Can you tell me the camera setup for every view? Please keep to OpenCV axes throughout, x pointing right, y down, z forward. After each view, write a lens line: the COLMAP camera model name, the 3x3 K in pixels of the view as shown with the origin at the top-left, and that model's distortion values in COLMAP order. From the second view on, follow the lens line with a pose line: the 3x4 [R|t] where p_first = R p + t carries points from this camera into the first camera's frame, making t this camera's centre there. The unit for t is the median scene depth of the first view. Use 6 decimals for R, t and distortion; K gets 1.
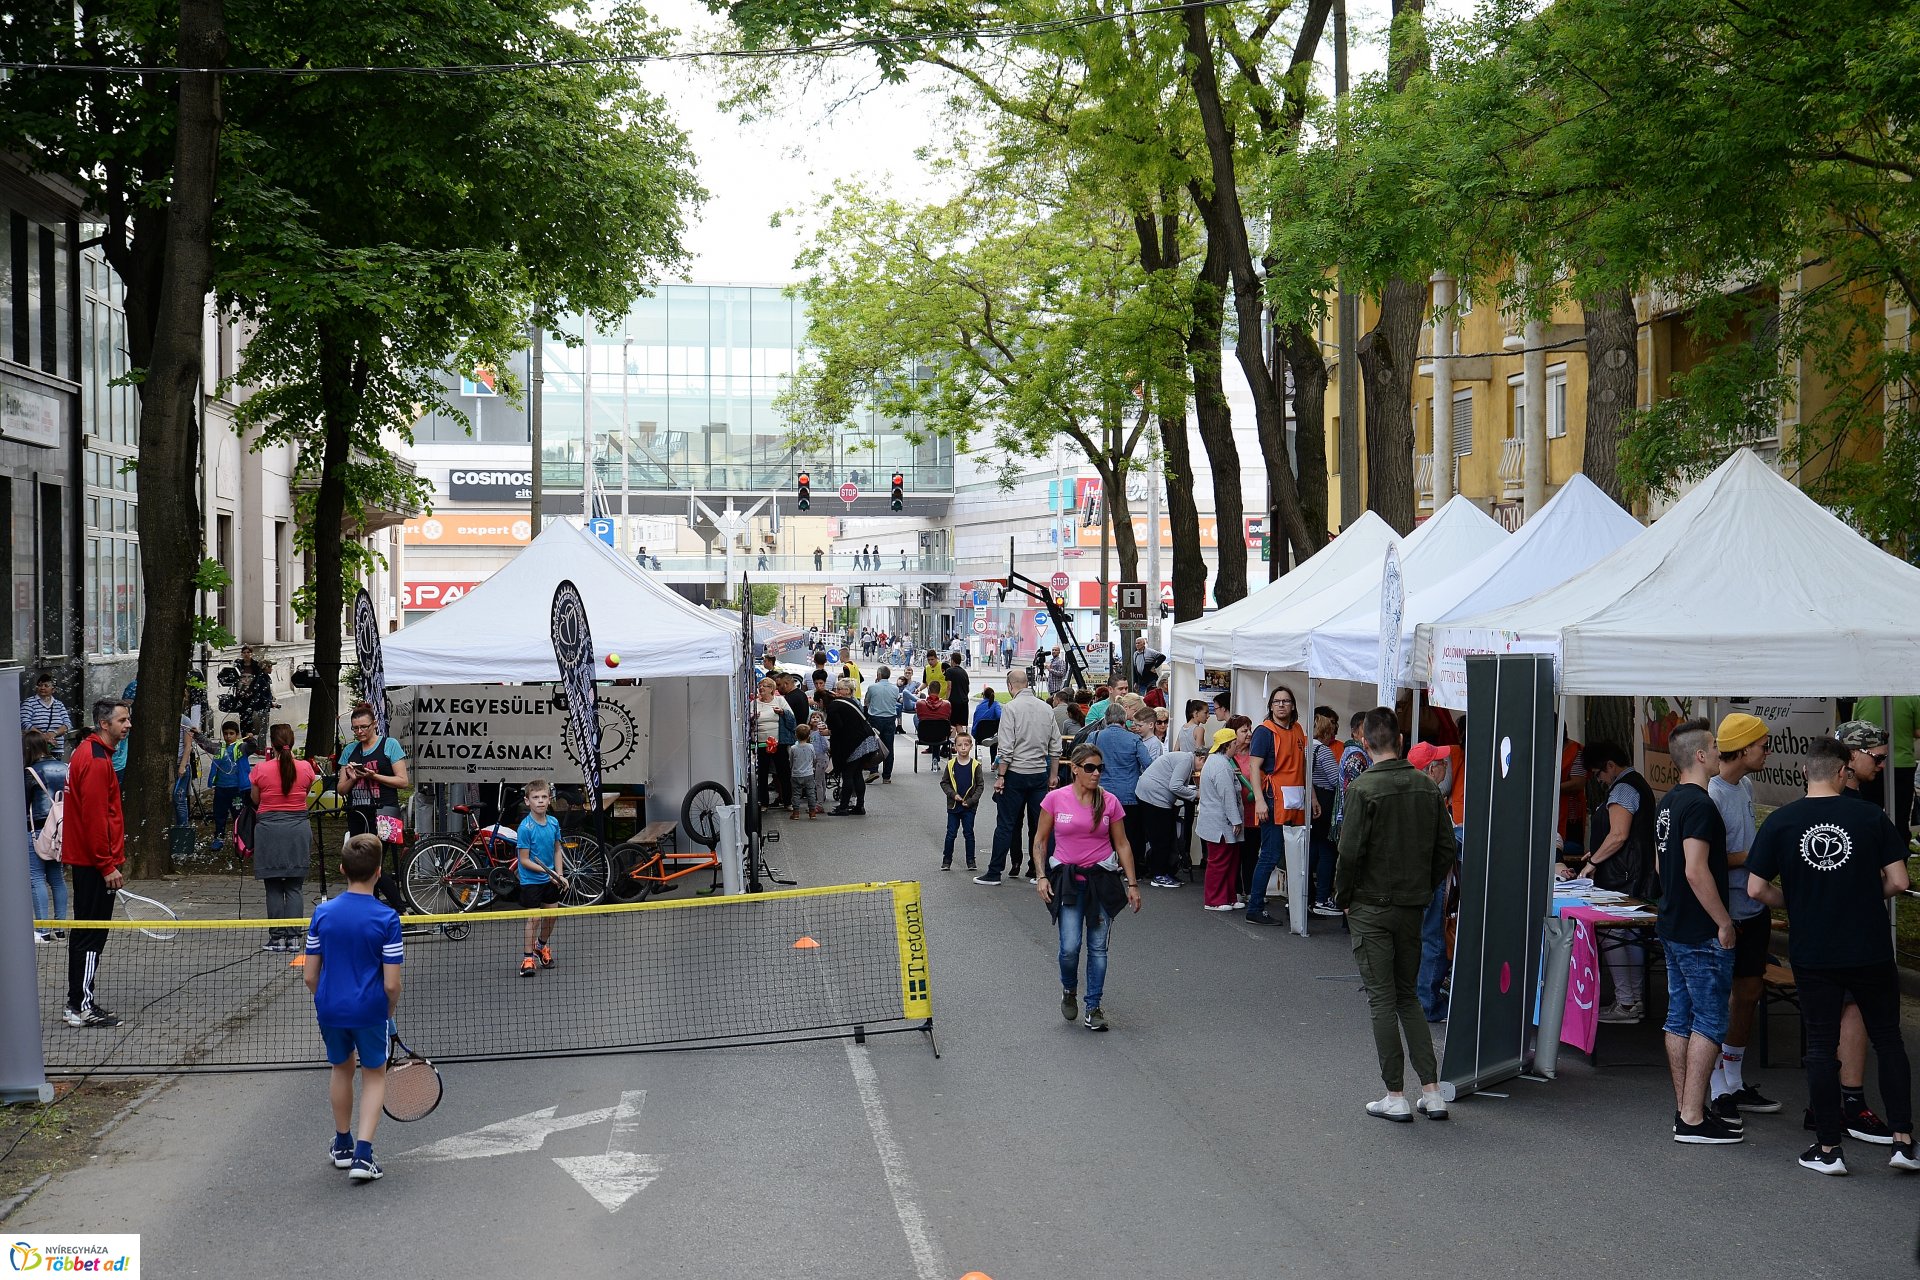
lens RADIAL K [[3032.3, 0, 960.0], [0, 3032.3, 640.0], [0, 0, 1]] dist [0.109859, -0.015545]
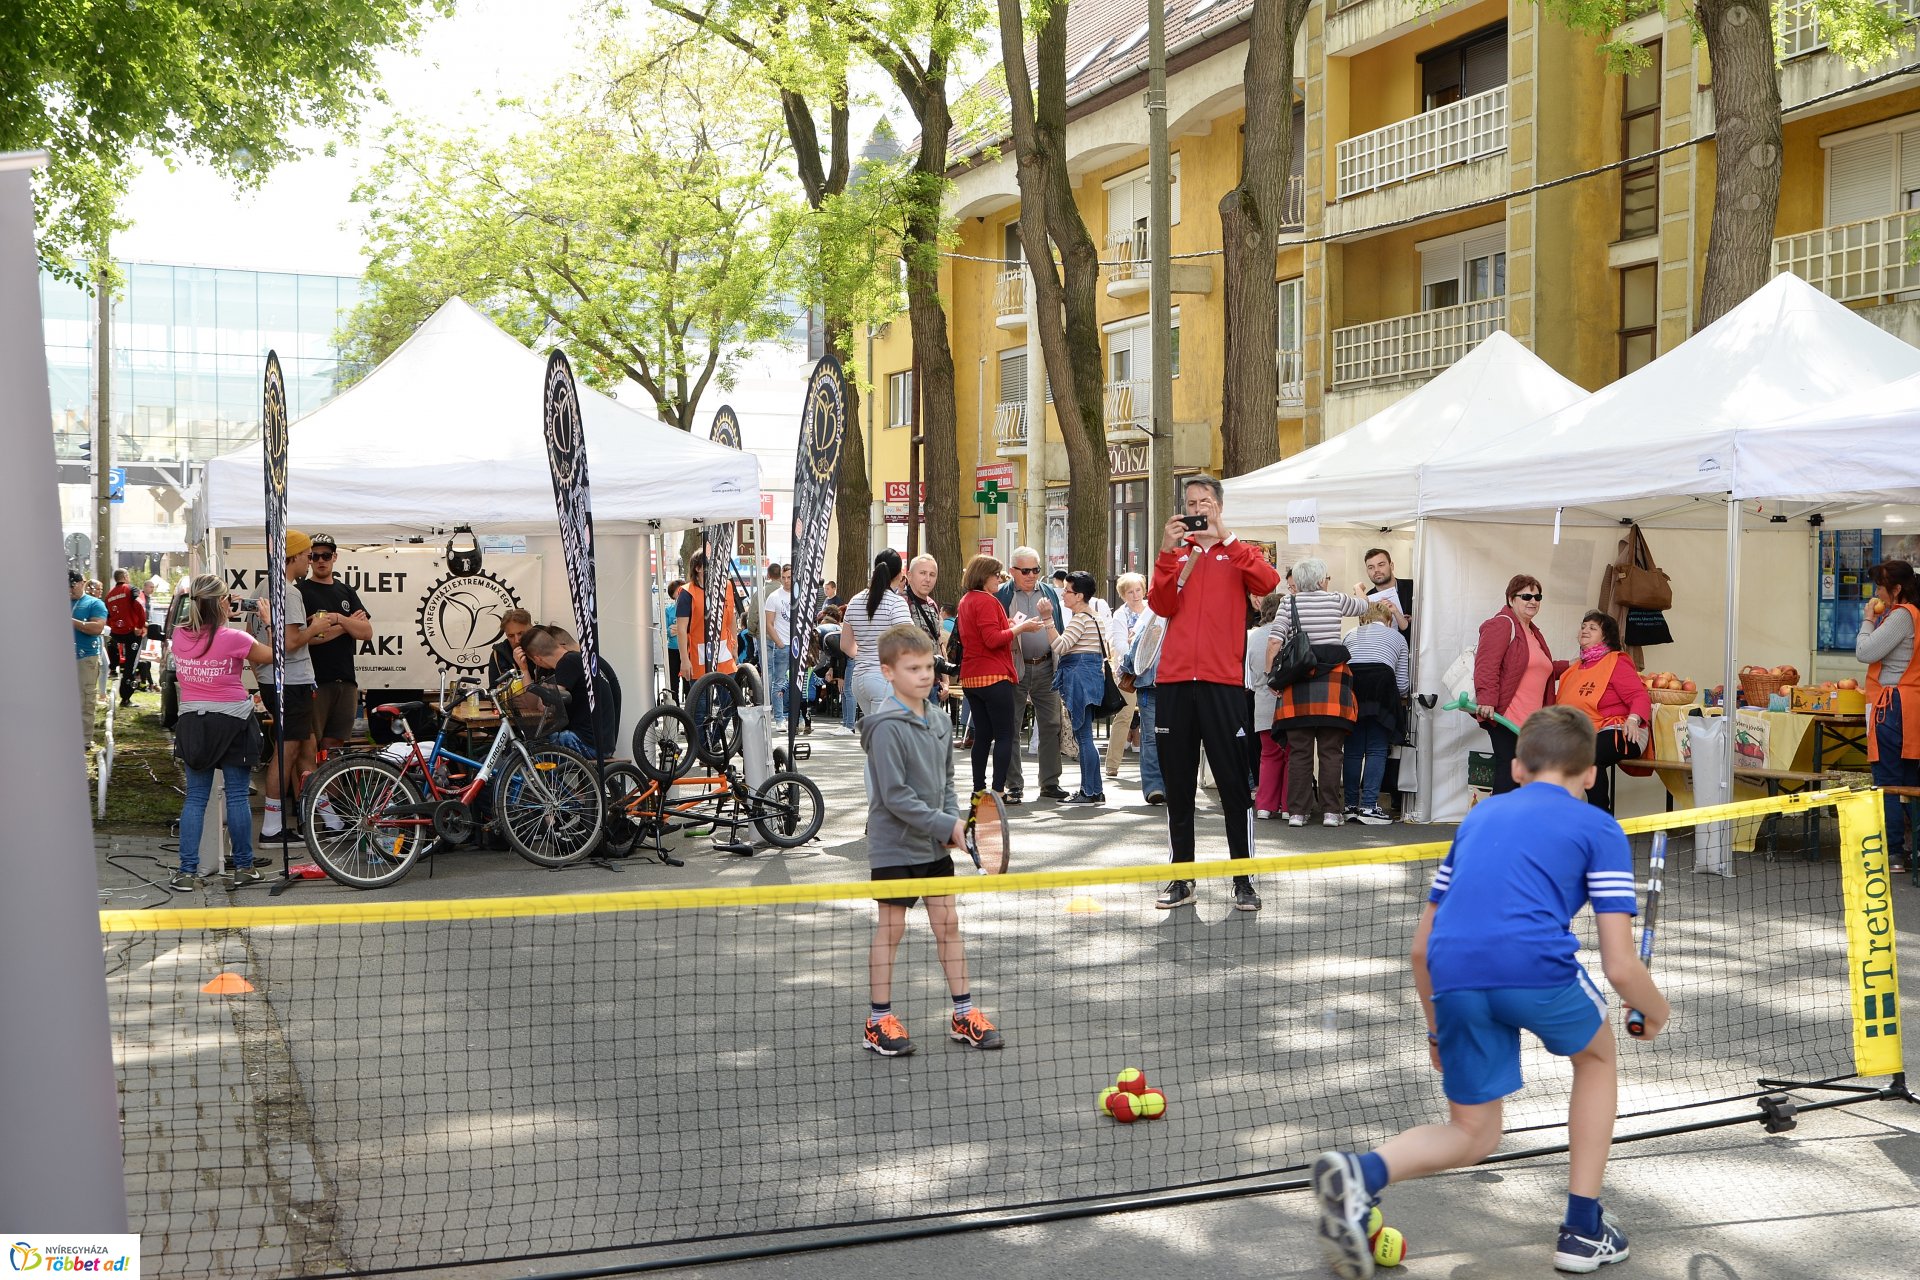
lens RADIAL K [[2434.6, 0, 961.1], [0, 2434.6, 599.8], [0, 0, 1]] dist [0.018720, 0.020628]
pose [[0.962650, 0.003409, 0.270727, -0.162343], [0.000820, 0.999879, -0.015506, 0.035139], [-0.270748, 0.015149, 0.962531, 0.421287]]
